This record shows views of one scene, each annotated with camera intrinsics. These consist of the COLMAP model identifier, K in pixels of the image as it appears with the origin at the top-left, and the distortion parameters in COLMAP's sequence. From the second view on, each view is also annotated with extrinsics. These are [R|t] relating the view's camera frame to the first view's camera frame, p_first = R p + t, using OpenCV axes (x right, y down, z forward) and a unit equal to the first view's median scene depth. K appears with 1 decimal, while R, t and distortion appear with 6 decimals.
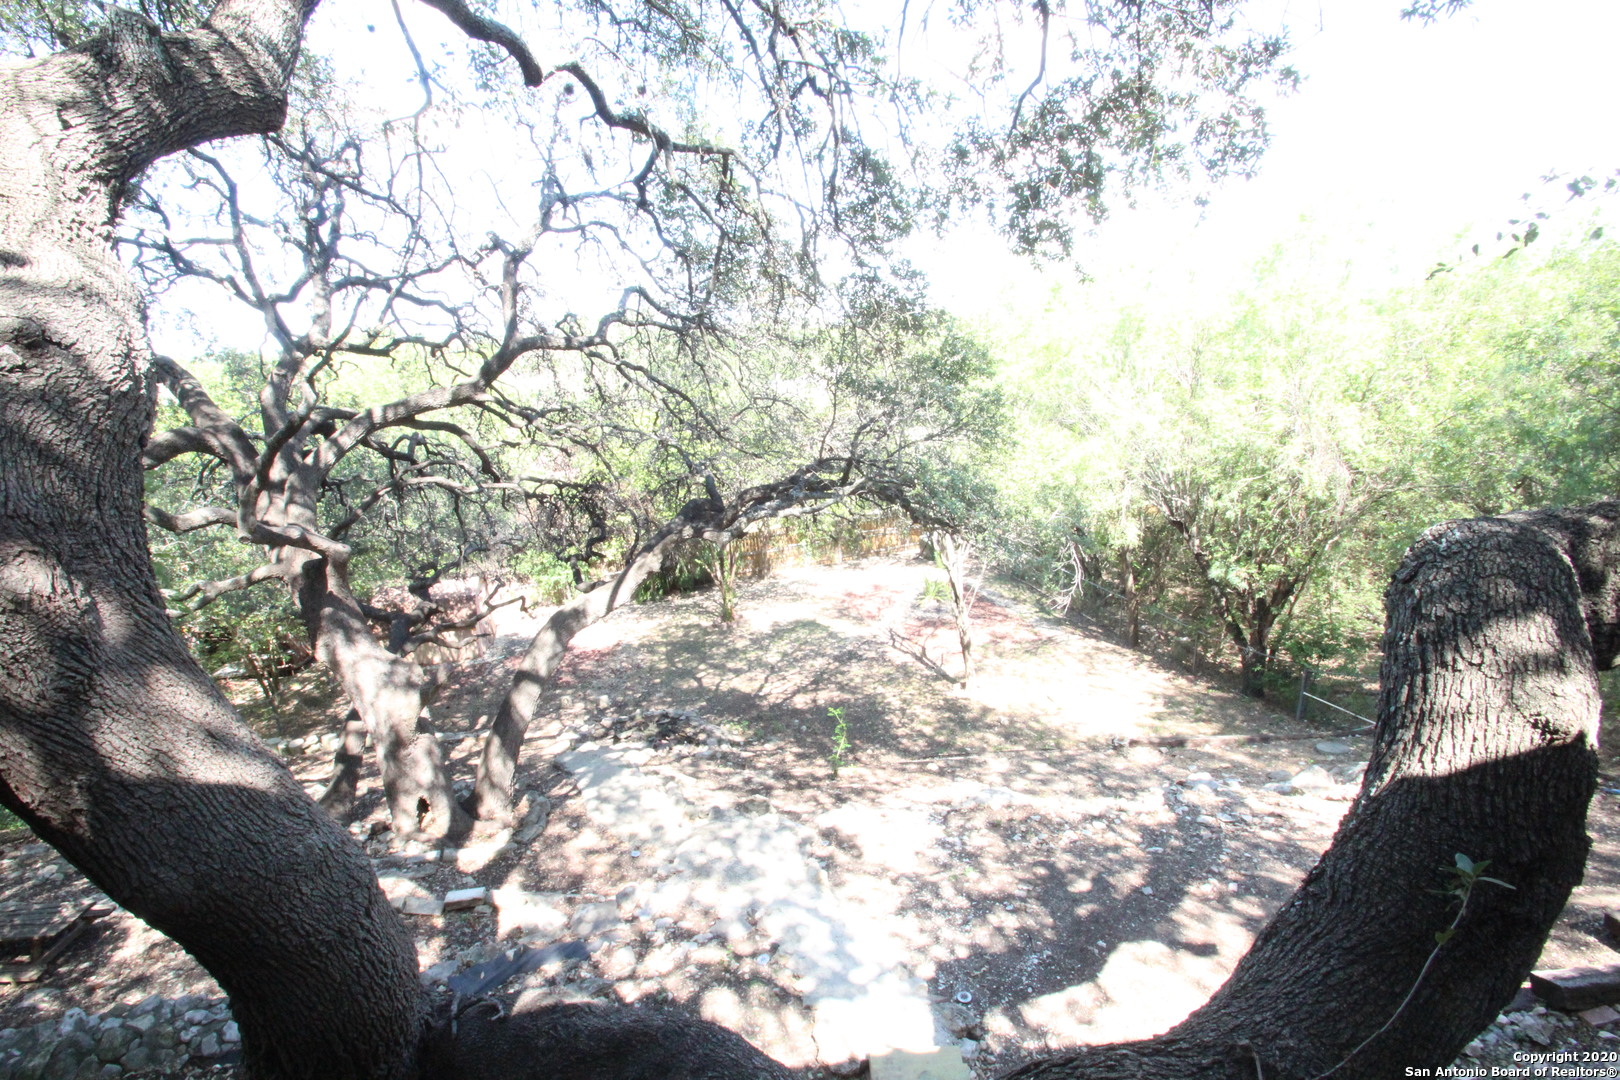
lens RADIAL K [[746.6, 0, 792.3], [0, 746.6, 557.1], [0, 0, 1]] dist [0.010290, -0.015650]
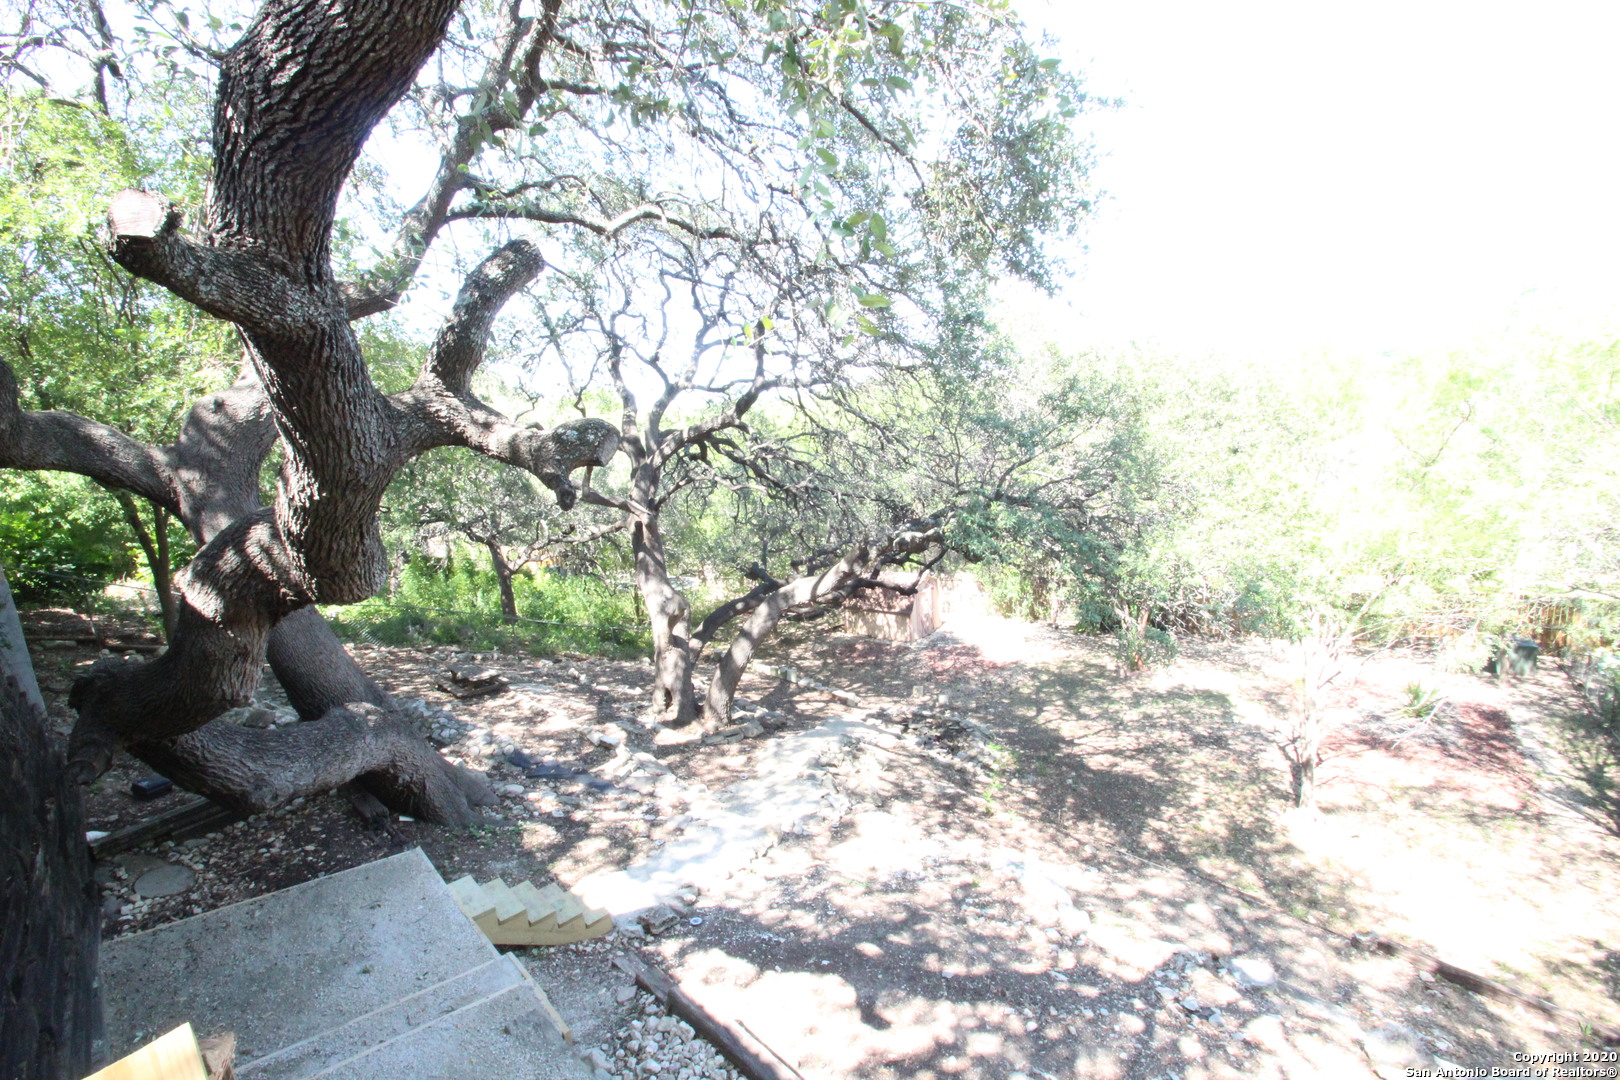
lens RADIAL K [[756.4, 0, 789.4], [0, 756.4, 556.4], [0, 0, 1]] dist [0.004723, -0.010191]
pose [[0.665099, 0.157941, -0.729862, 0.527745], [-0.177668, 0.982780, 0.050769, -0.043230], [0.725312, 0.095907, 0.681707, 0.093422]]
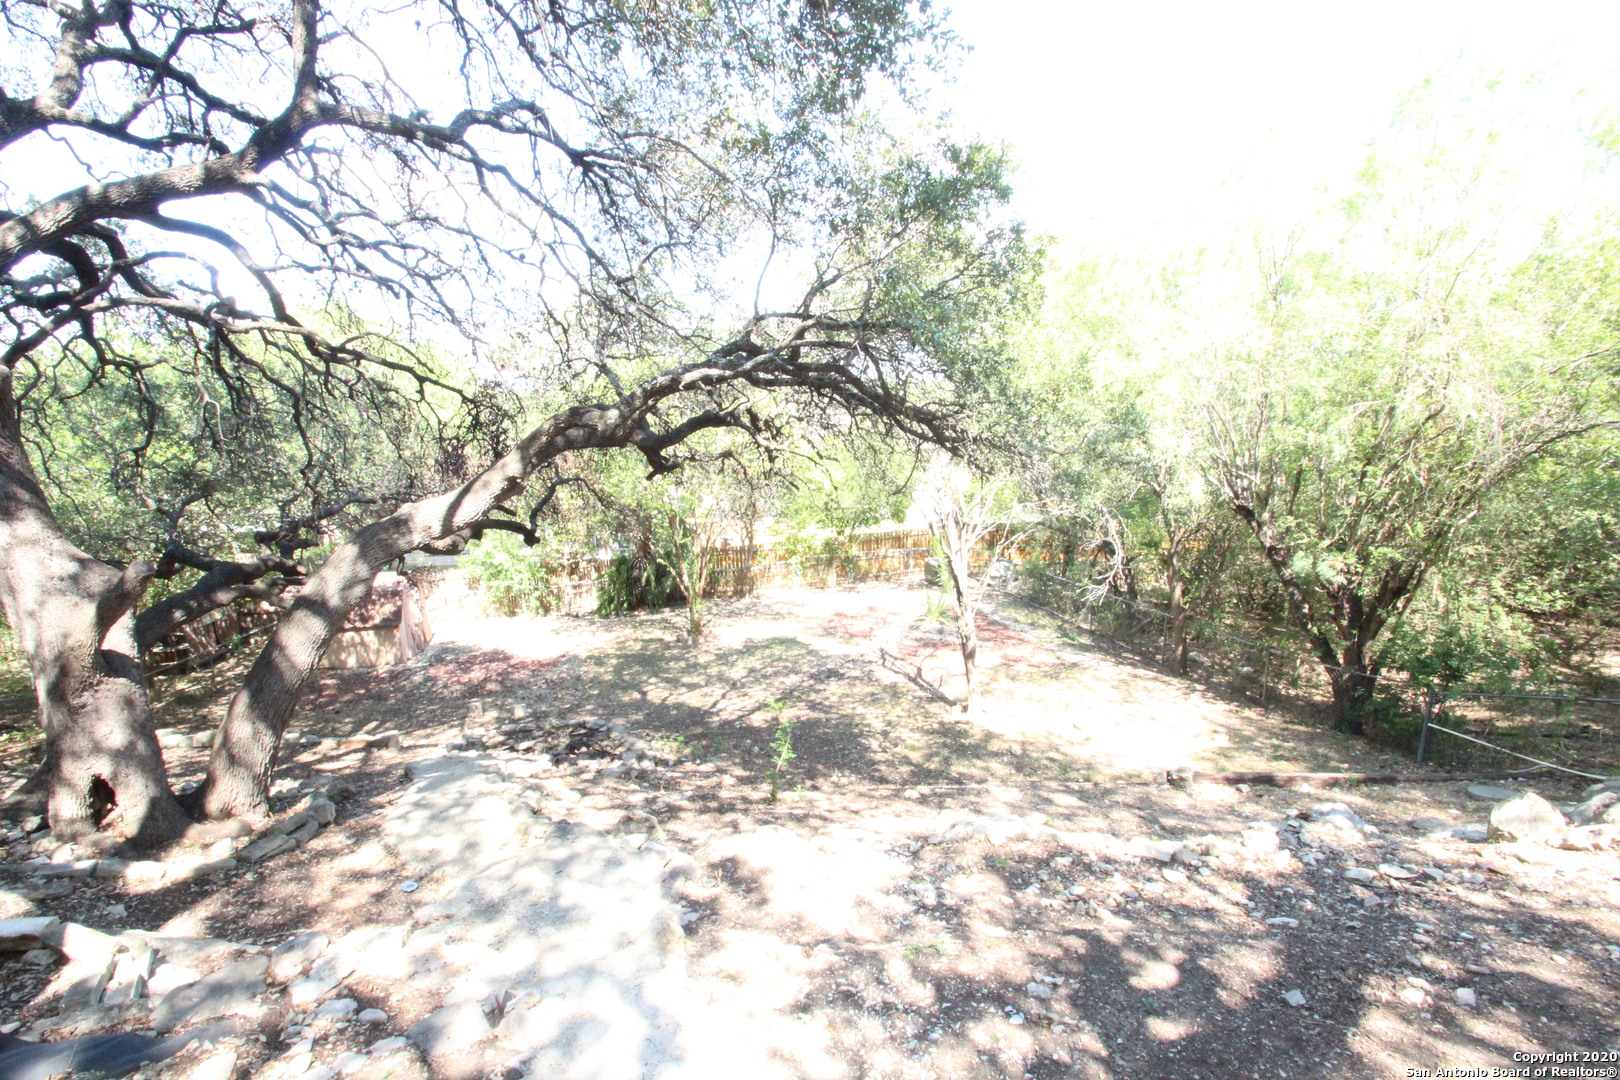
lens RADIAL K [[749.1, 0, 792.5], [0, 749.1, 563.2], [0, 0, 1]] dist [0.008234, -0.000511]
pose [[0.998678, 0.046147, -0.022626, 0.075945], [-0.047758, 0.995903, -0.076790, 0.116279], [0.018990, 0.077769, 0.996791, 0.255080]]
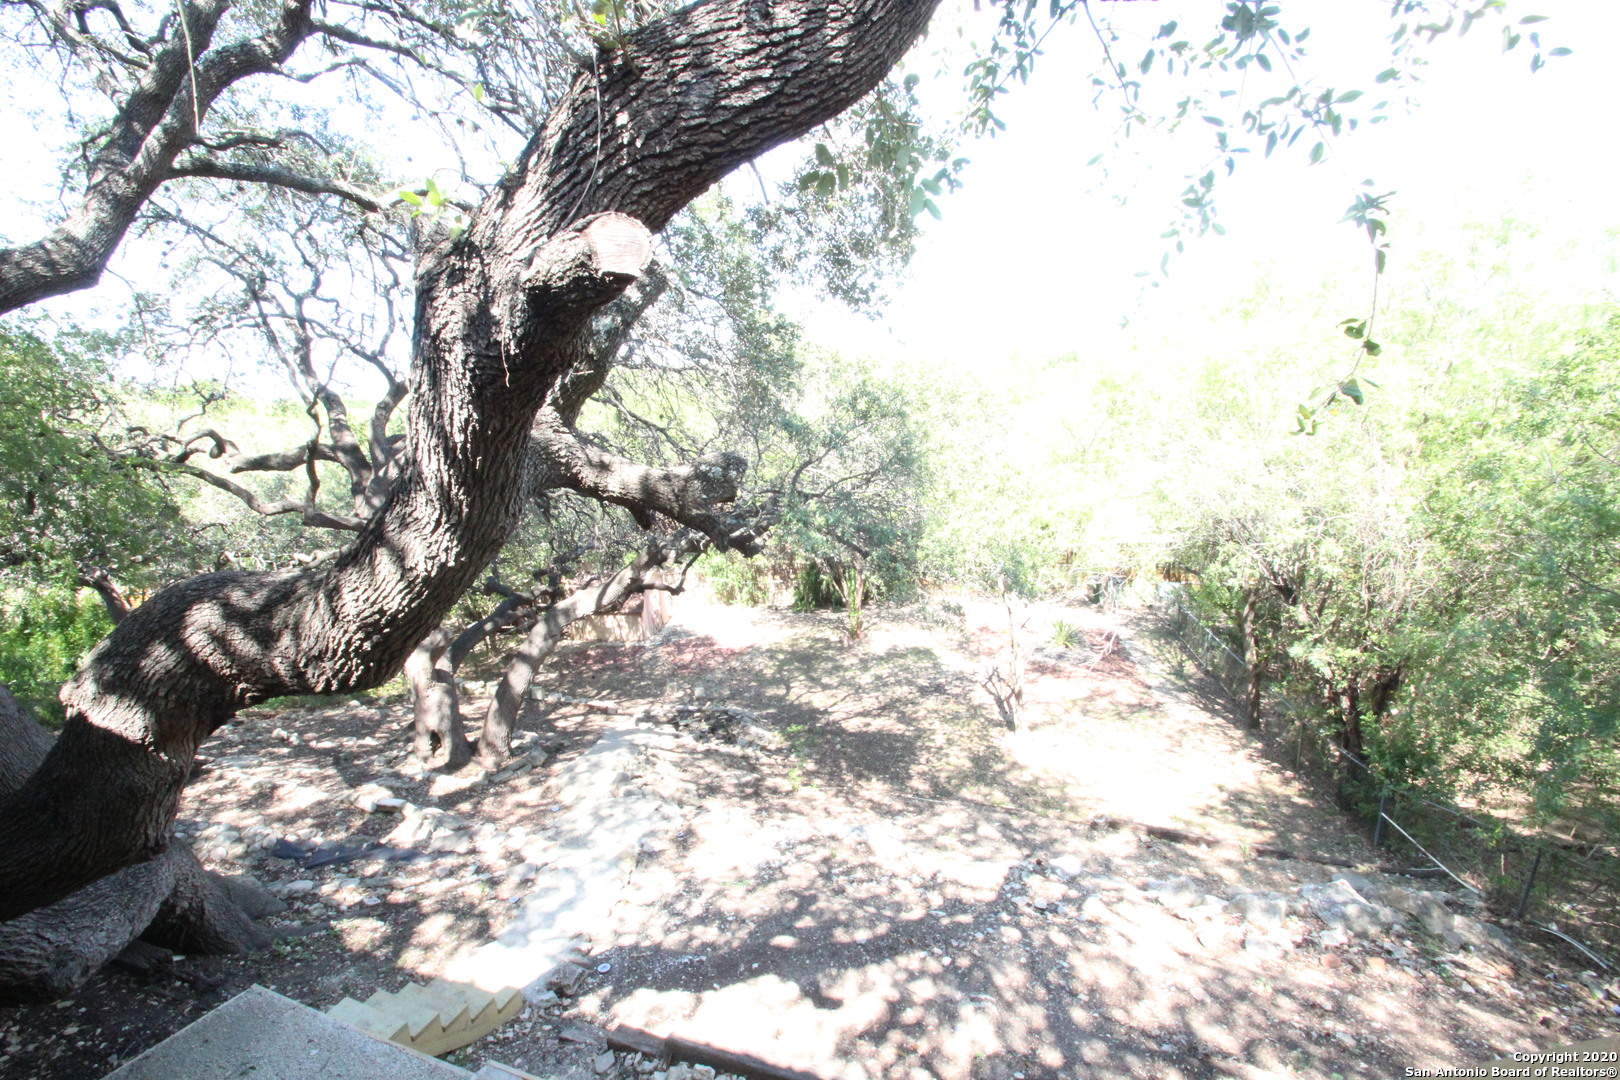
lens RADIAL K [[757.4, 0, 795.2], [0, 757.4, 557.6], [0, 0, 1]] dist [0.012847, -0.016114]
pose [[0.920935, 0.091463, -0.378832, 0.411603], [-0.098496, 0.995137, 0.000817, -0.033839], [0.377064, 0.036561, 0.925465, 0.004801]]
